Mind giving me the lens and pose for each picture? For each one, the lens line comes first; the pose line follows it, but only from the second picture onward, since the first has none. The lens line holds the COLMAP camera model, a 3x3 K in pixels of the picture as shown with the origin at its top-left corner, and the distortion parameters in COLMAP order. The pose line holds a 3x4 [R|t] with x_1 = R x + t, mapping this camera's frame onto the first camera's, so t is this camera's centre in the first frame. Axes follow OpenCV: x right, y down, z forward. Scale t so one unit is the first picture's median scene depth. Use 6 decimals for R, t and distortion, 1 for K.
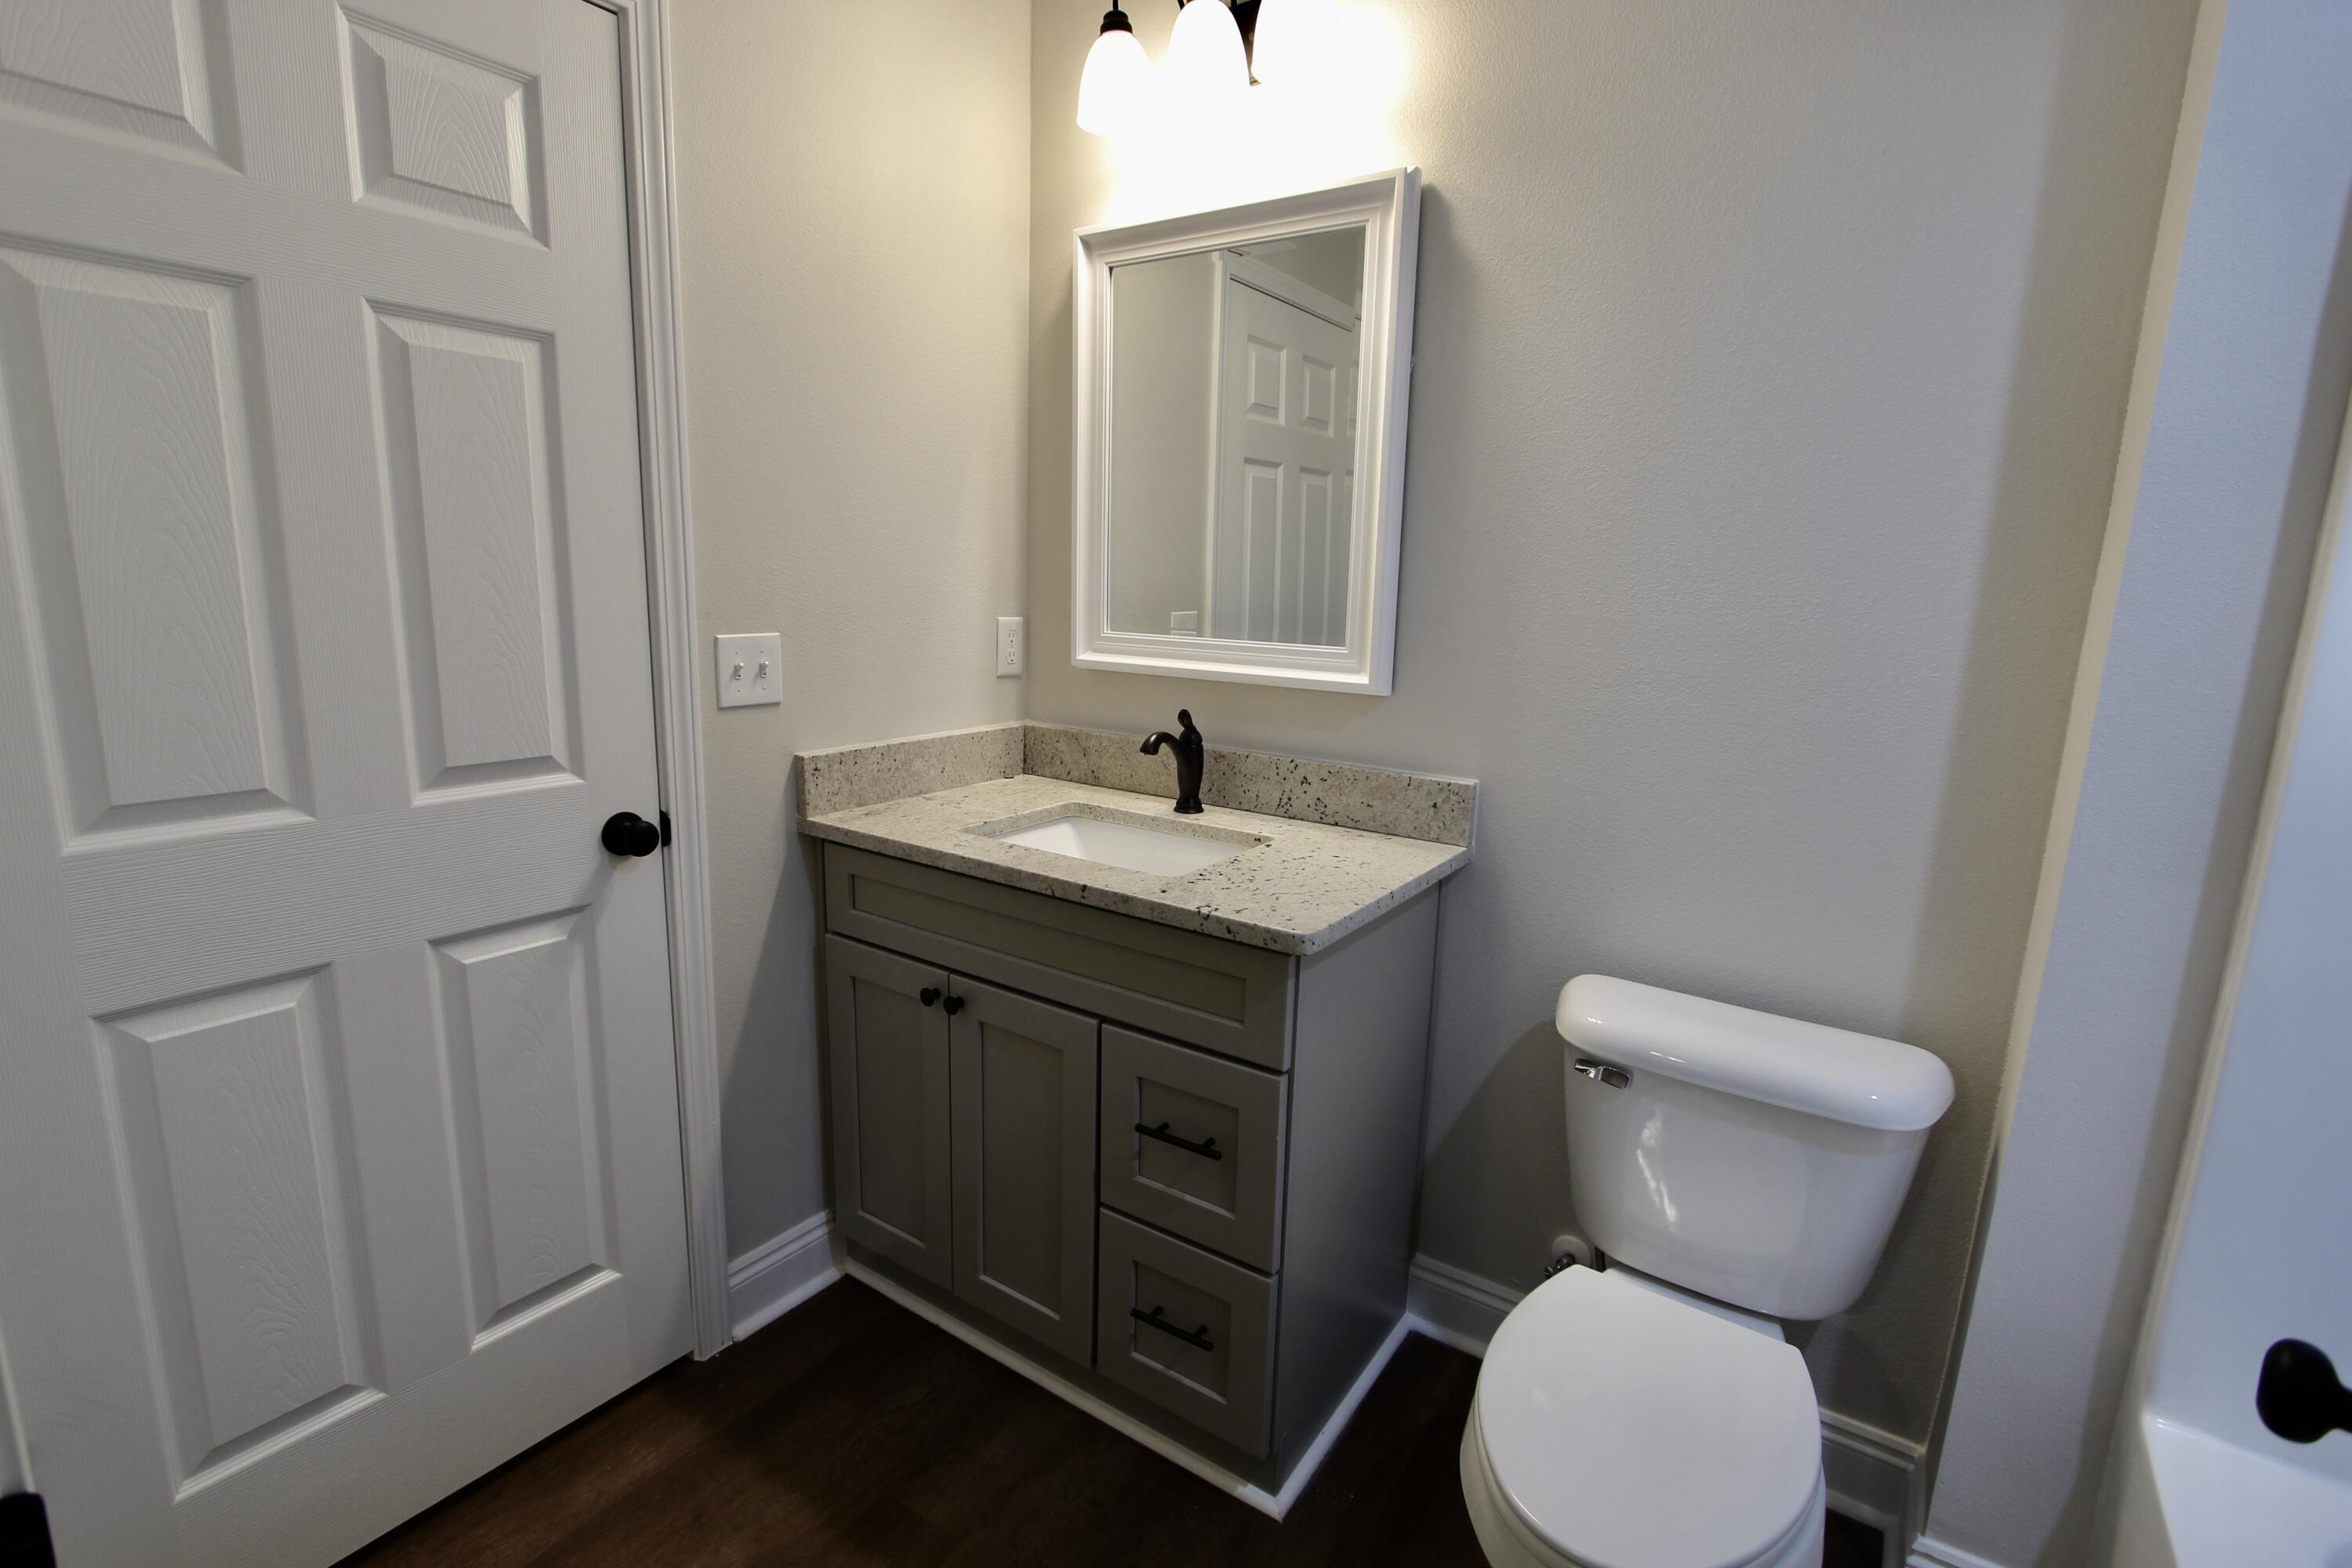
lens RADIAL K [[1087.4, 0, 1173.7], [0, 1087.4, 778.8], [0, 0, 1]] dist [-0.017223, 0.002637]
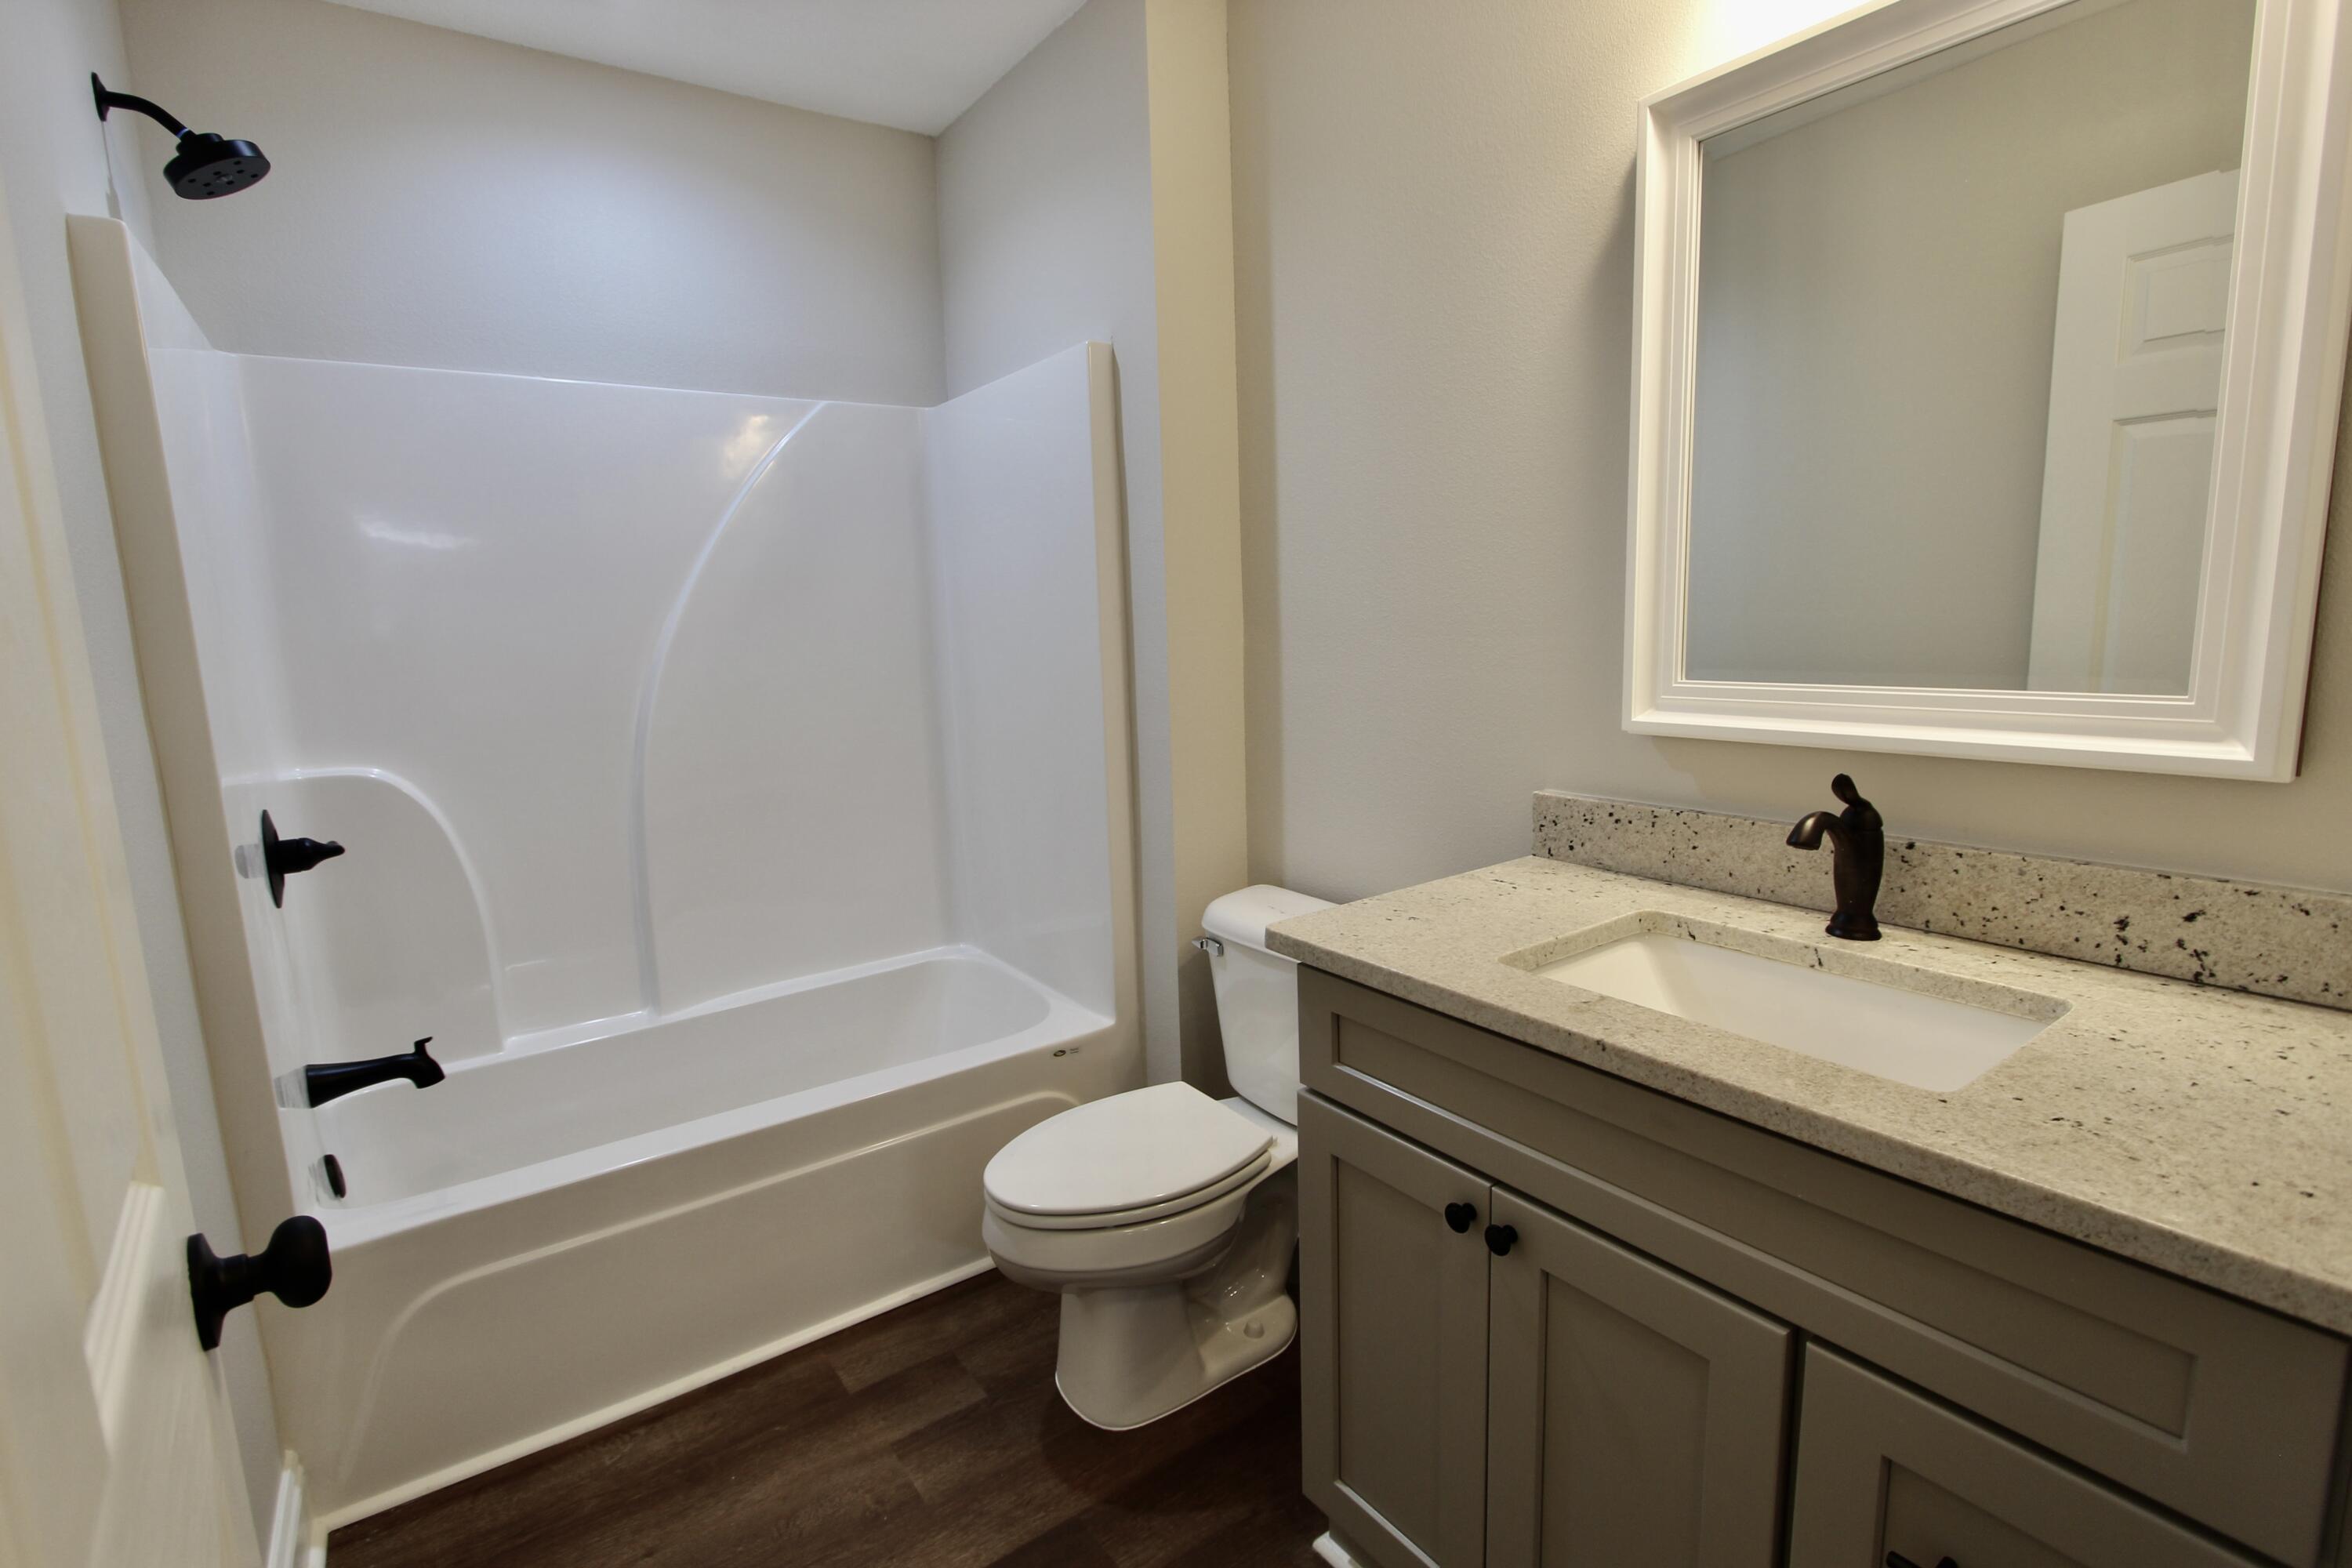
lens RADIAL K [[1087.4, 0, 1173.7], [0, 1087.4, 778.8], [0, 0, 1]] dist [-0.017223, 0.002637]
pose [[0.941763, 0.015903, -0.335901, -0.157430], [-0.035351, 0.998028, -0.051863, -0.027632], [0.334414, 0.060717, 0.940468, 0.267343]]
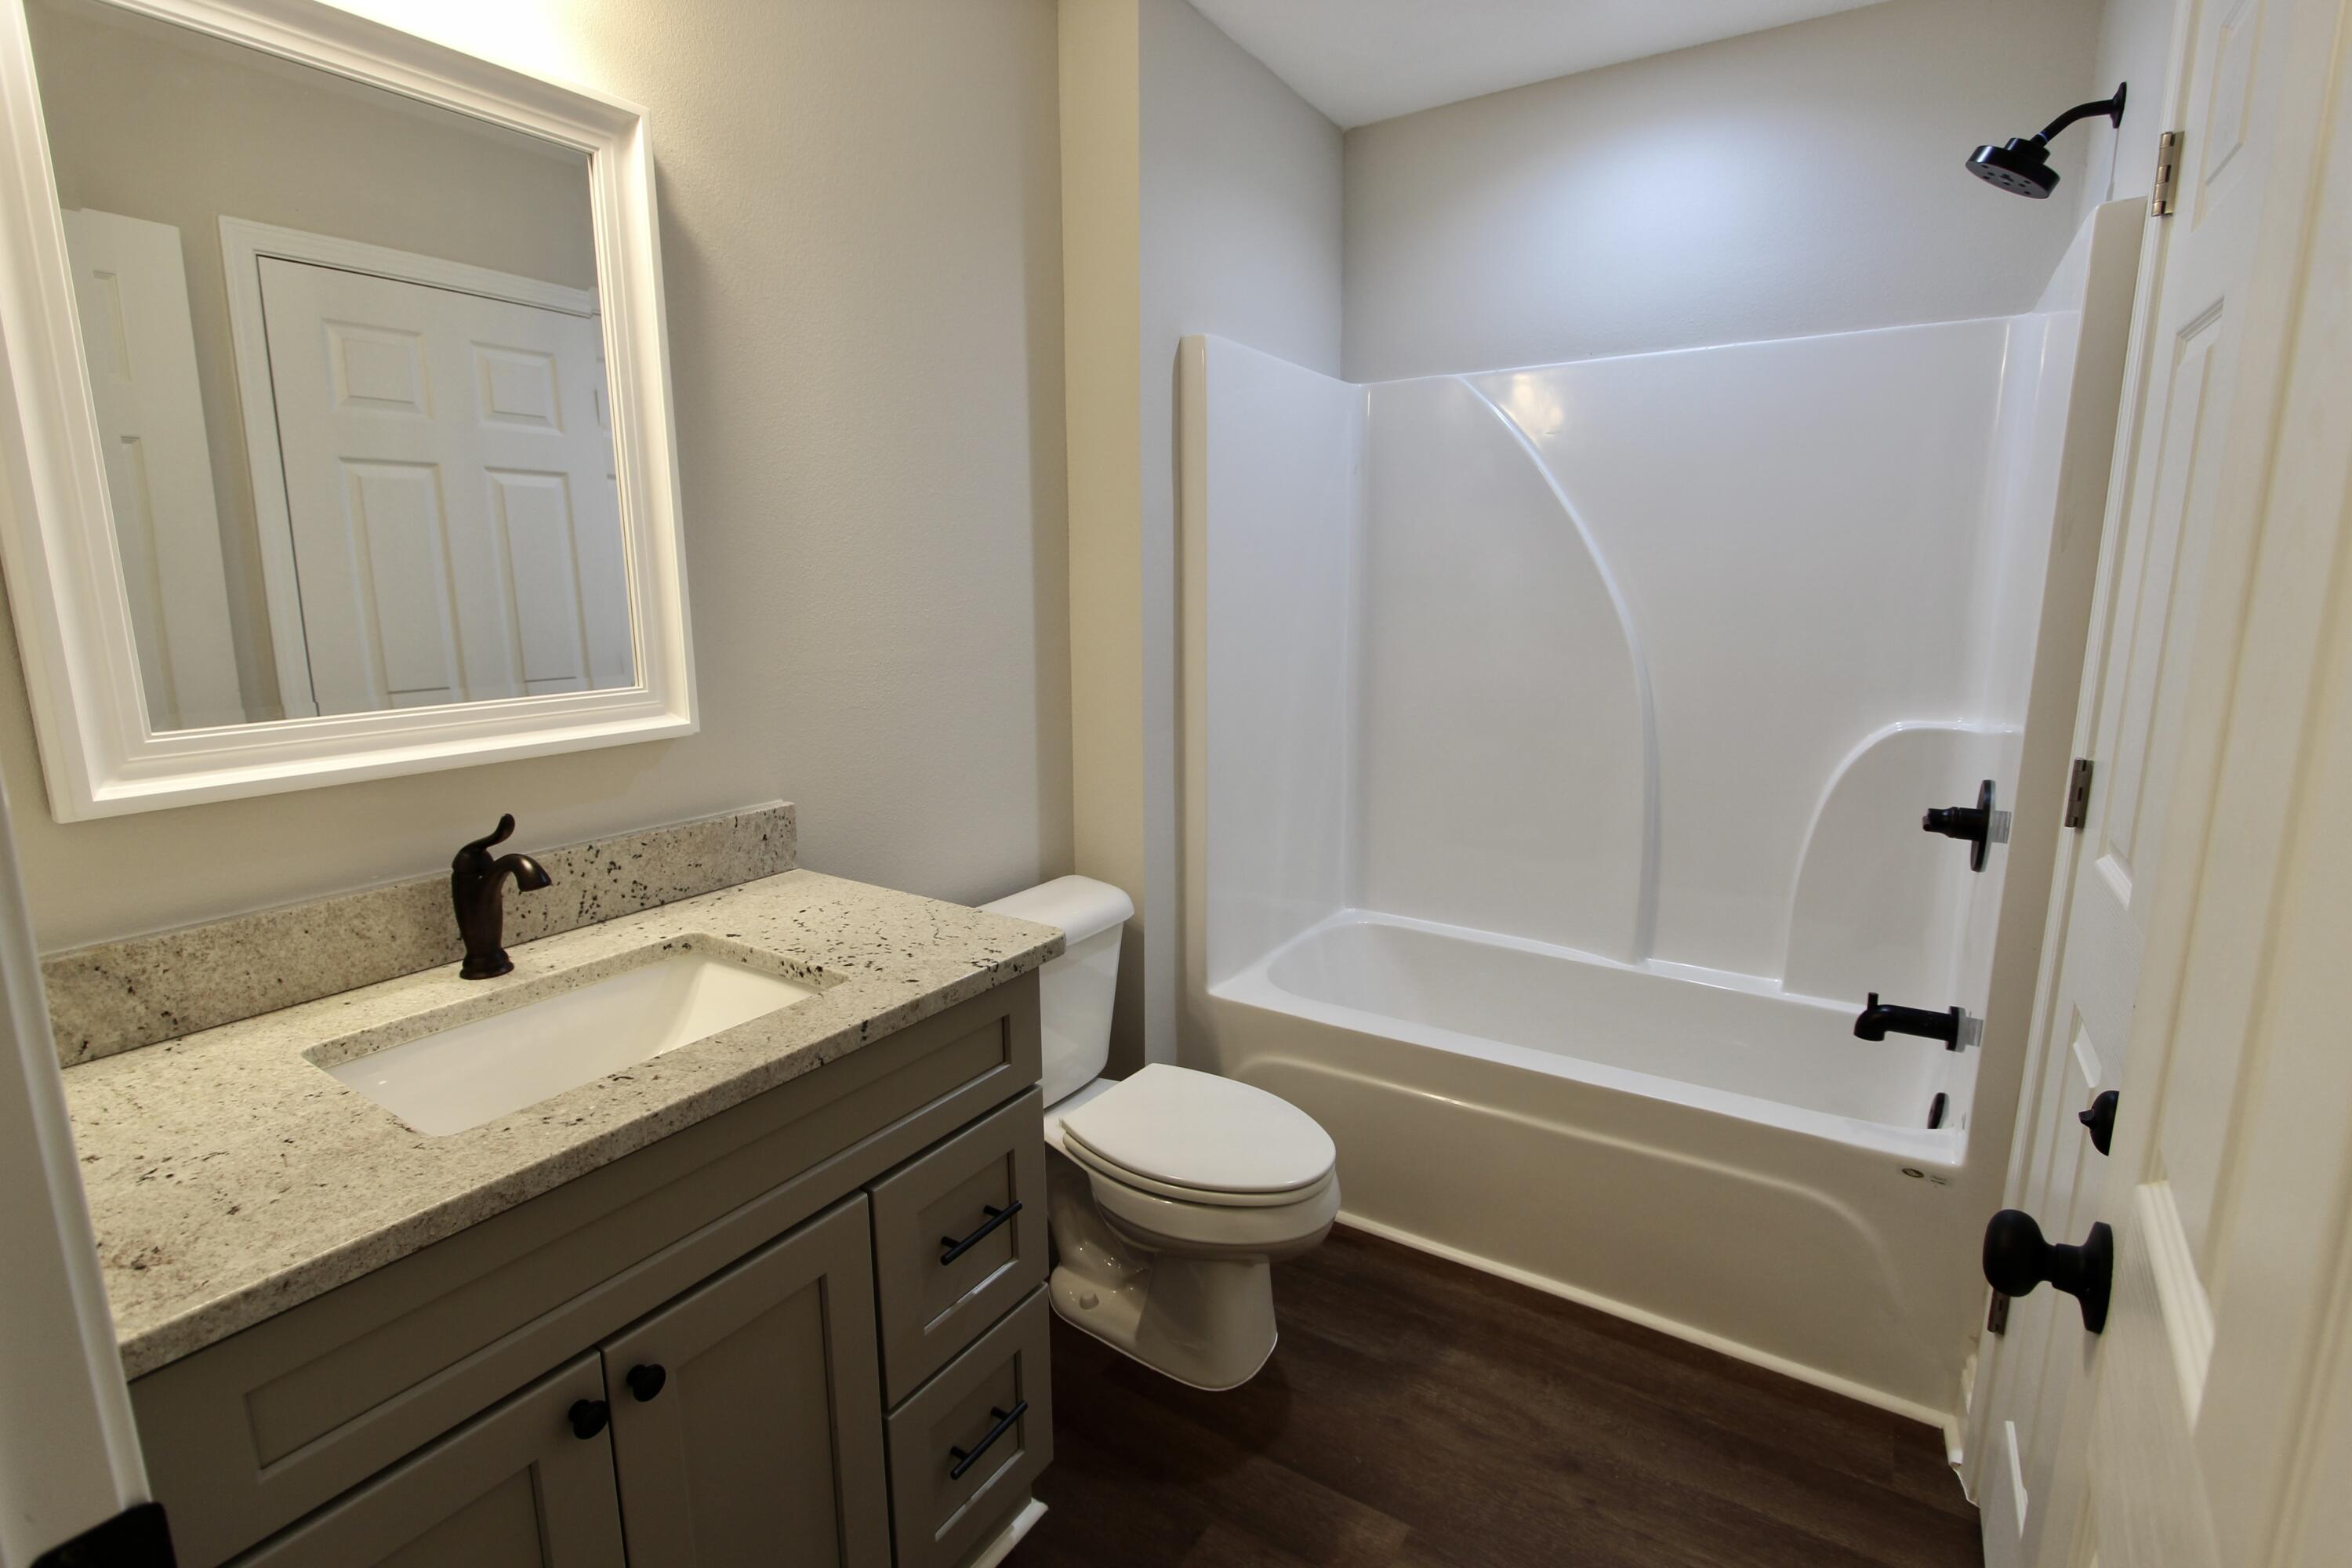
lens RADIAL K [[1087.4, 0, 1173.7], [0, 1087.4, 778.8], [0, 0, 1]] dist [-0.017223, 0.002637]
pose [[-0.016778, -0.212364, 0.977047, -0.654942], [0.193335, 0.958053, 0.211555, -0.150951], [-0.980989, 0.192447, 0.024983, 0.619204]]
